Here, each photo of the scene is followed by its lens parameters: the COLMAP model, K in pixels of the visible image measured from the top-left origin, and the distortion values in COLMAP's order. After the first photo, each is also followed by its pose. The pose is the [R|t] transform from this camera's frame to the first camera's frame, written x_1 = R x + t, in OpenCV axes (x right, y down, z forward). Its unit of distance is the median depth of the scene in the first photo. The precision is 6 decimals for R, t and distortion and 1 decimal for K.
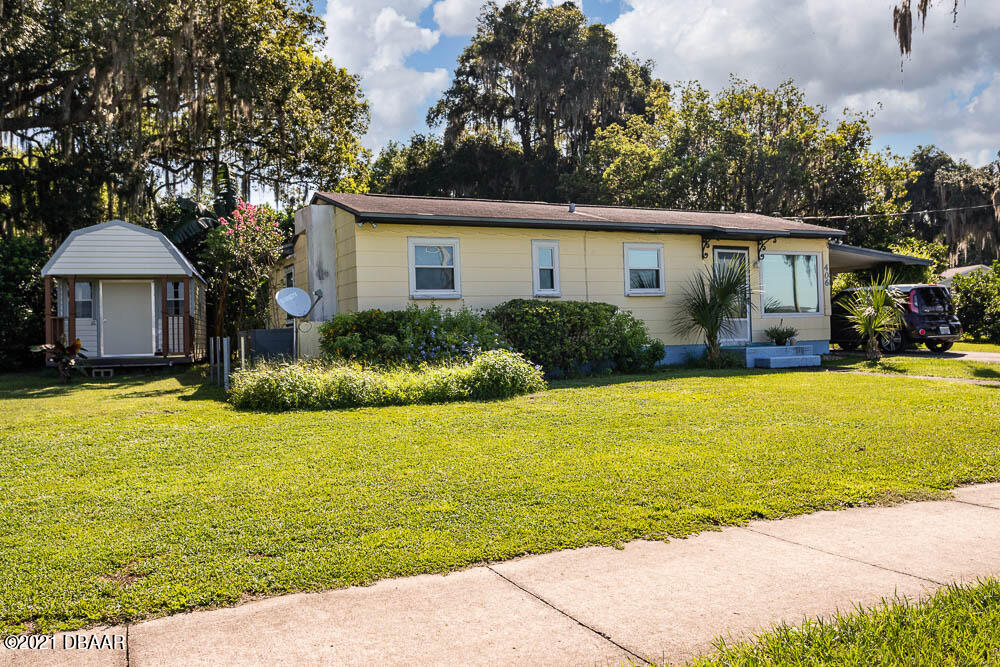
lens RADIAL K [[817.5, 0, 501.4], [0, 817.5, 336.1], [0, 0, 1]] dist [0.010402, 0.001187]
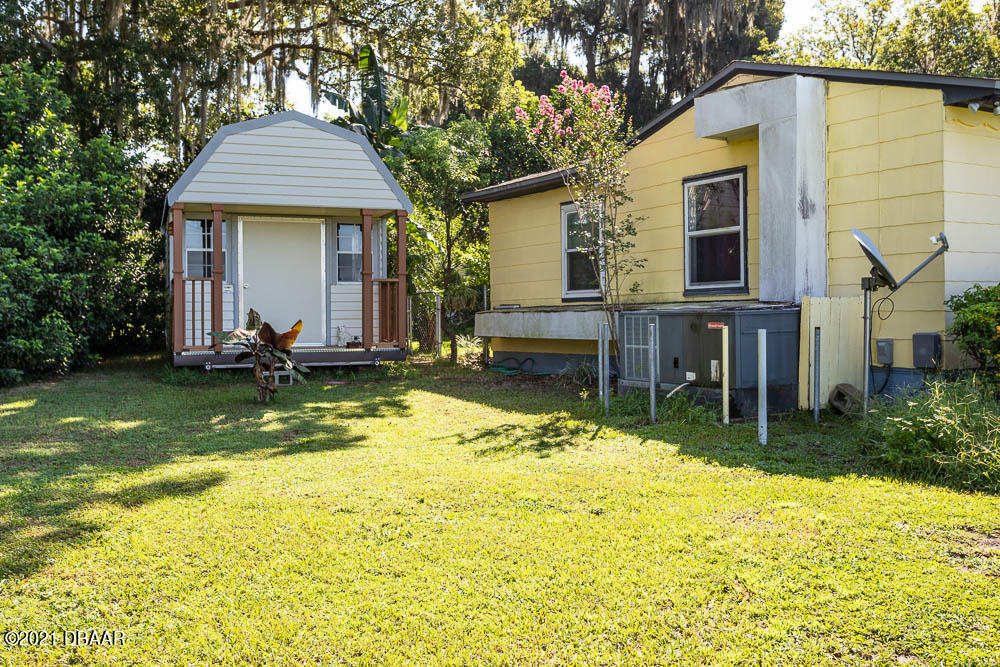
lens RADIAL K [[950.2, 0, 498.5], [0, 950.2, 332.5], [0, 0, 1]] dist [-0.008690, 0.000000]
pose [[0.996033, 0.017741, 0.087200, -0.360997], [-0.019413, 0.999643, 0.018369, -0.001607], [-0.086843, -0.019989, 0.996021, 0.306350]]
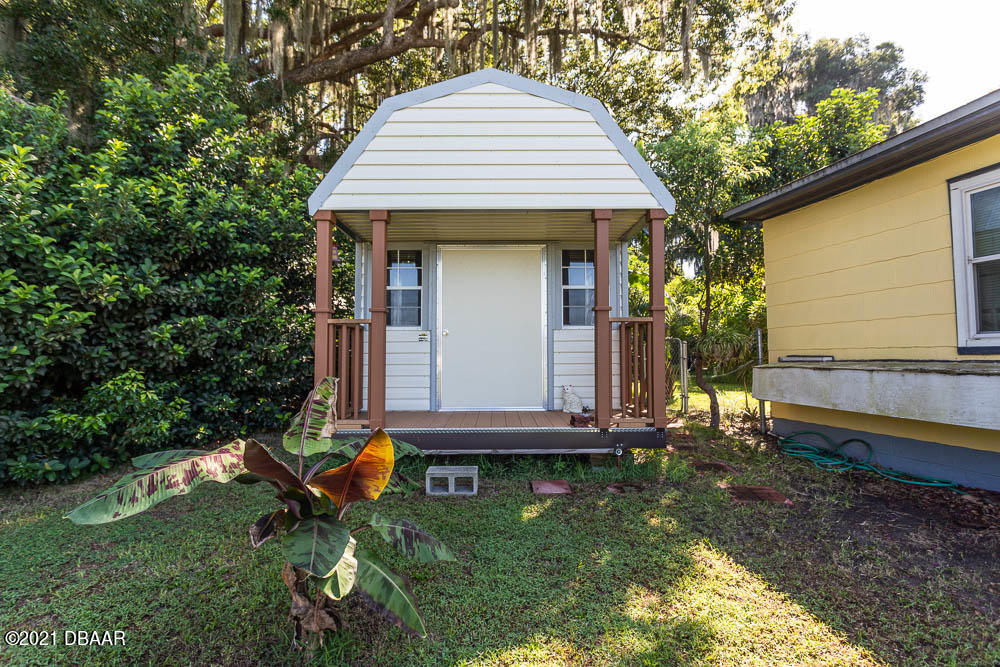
lens RADIAL K [[471.8, 0, 498.0], [0, 471.8, 333.4], [0, 0, 1]] dist [0.003265, 0.000383]
pose [[0.964538, 0.010297, -0.263744, -0.383877], [-0.020091, 0.999204, -0.034464, -0.009800], [0.263179, 0.038541, 0.963977, 0.748276]]
